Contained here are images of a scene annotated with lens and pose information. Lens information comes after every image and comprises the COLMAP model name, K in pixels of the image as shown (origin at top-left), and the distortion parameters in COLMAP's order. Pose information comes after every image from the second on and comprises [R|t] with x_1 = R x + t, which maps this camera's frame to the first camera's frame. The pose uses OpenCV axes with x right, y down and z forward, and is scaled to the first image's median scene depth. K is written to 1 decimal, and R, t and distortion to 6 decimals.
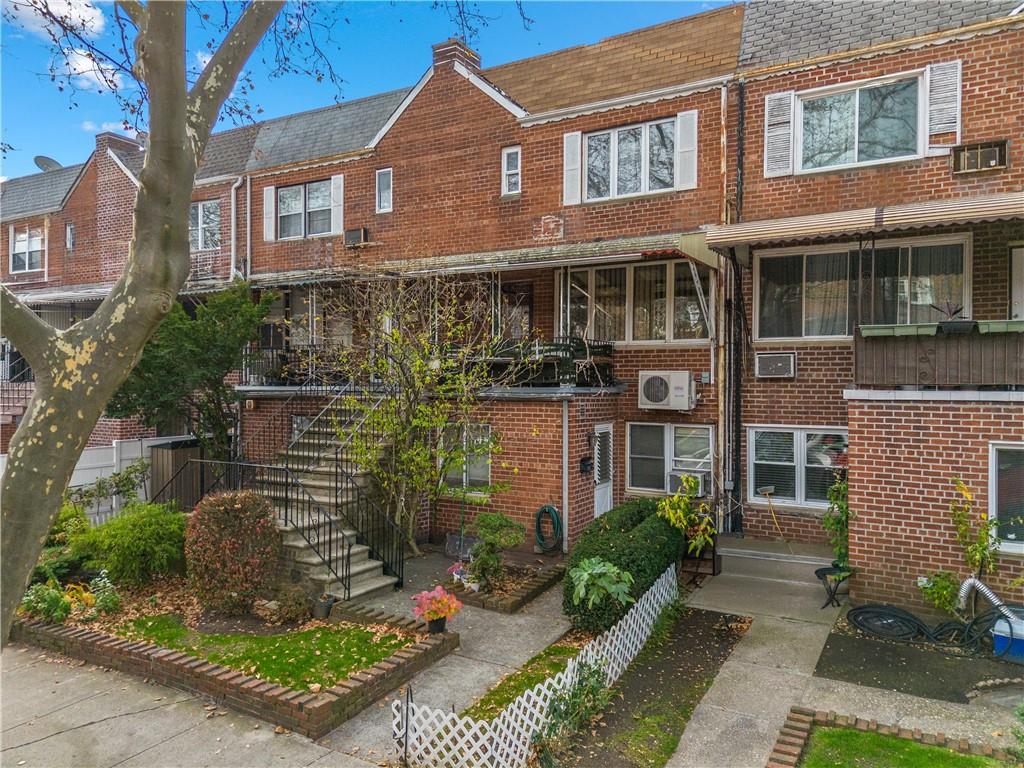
lens RADIAL K [[721.0, 0, 502.1], [0, 721.0, 385.8], [0, 0, 1]] dist [0.004099, -0.004089]
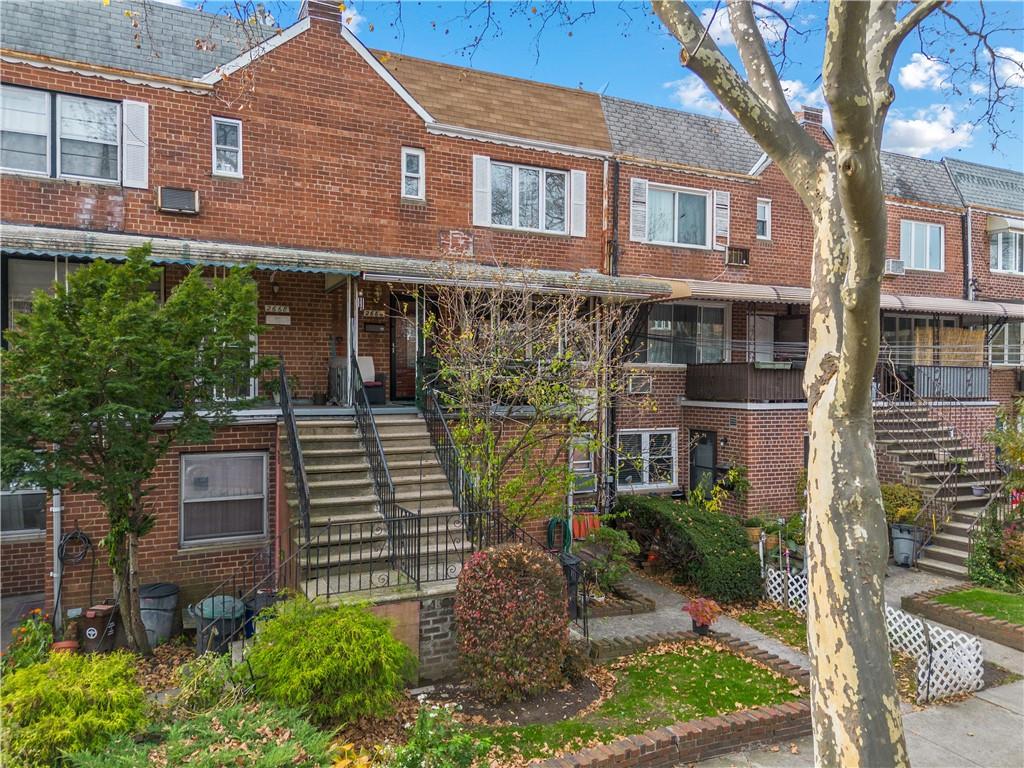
lens RADIAL K [[721.0, 0, 501.7], [0, 721.0, 385.2], [0, 0, 1]] dist [0.004099, -0.004089]
pose [[0.568663, 0.001080, 0.822570, -0.735310], [0.004952, 0.999977, -0.004736, -0.019606], [-0.822555, 0.006766, 0.568645, 0.397781]]
